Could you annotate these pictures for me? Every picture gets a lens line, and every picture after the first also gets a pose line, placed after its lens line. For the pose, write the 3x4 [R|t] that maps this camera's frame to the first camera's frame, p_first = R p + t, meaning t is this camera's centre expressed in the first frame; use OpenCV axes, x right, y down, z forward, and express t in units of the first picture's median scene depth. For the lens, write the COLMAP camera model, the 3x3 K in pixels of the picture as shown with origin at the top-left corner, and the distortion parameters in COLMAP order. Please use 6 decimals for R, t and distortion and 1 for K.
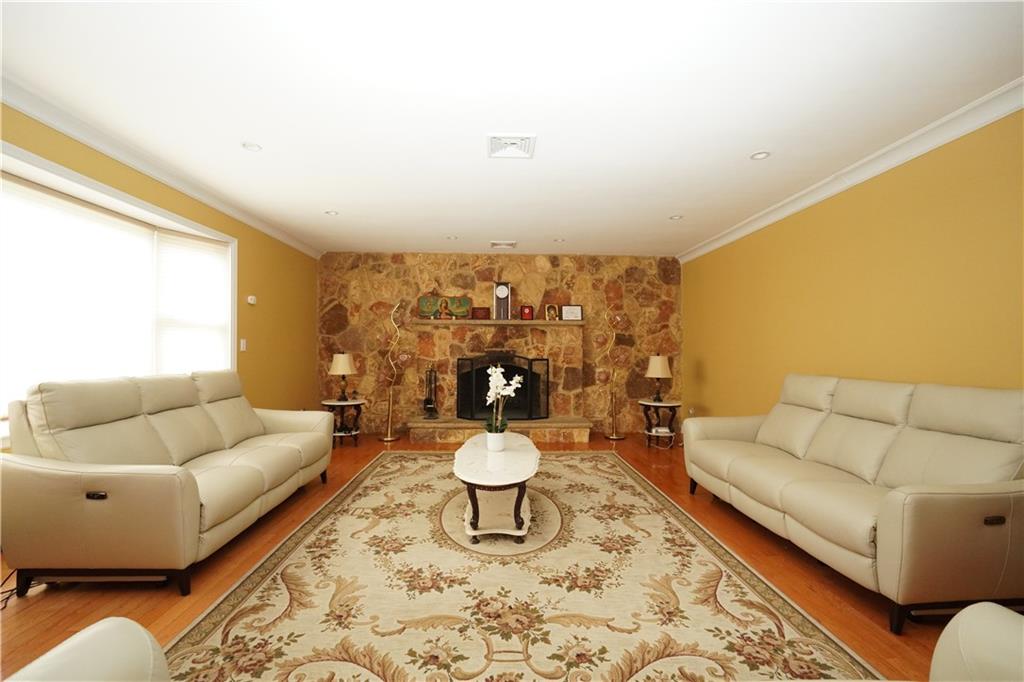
lens RADIAL K [[422.4, 0, 512.6], [0, 422.4, 345.7], [0, 0, 1]] dist [-0.015628, 0.001569]
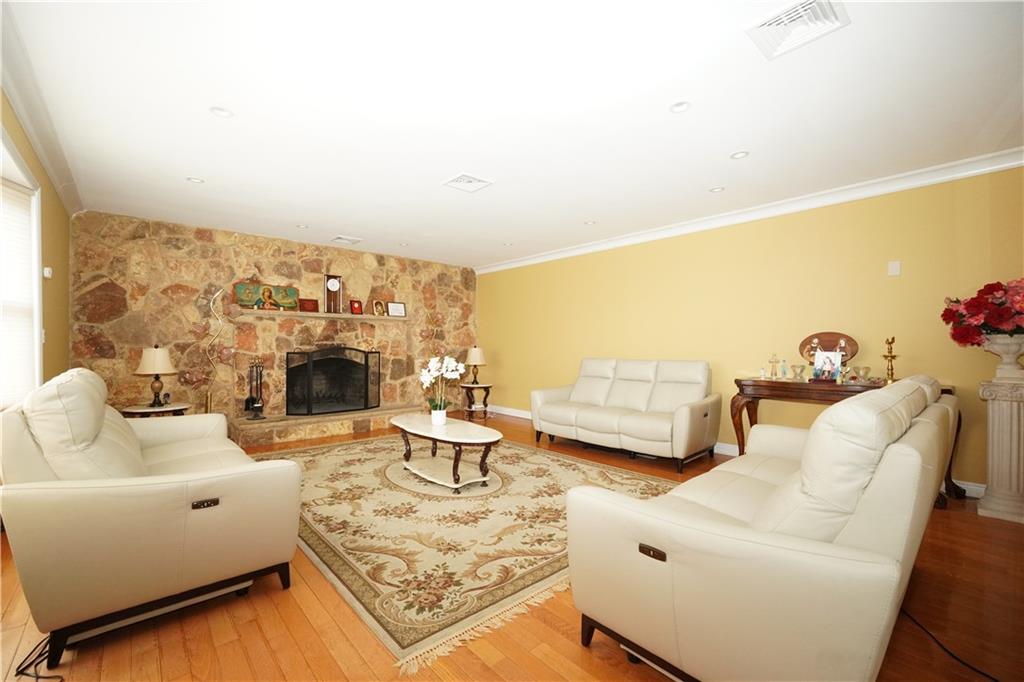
lens RADIAL K [[422.4, 0, 506.6], [0, 422.4, 344.9], [0, 0, 1]] dist [-0.015628, 0.001569]
pose [[0.773921, -0.002726, 0.633276, -0.391605], [-0.004666, 0.999939, 0.010006, 0.002476], [-0.633265, -0.010699, 0.773861, -0.037871]]
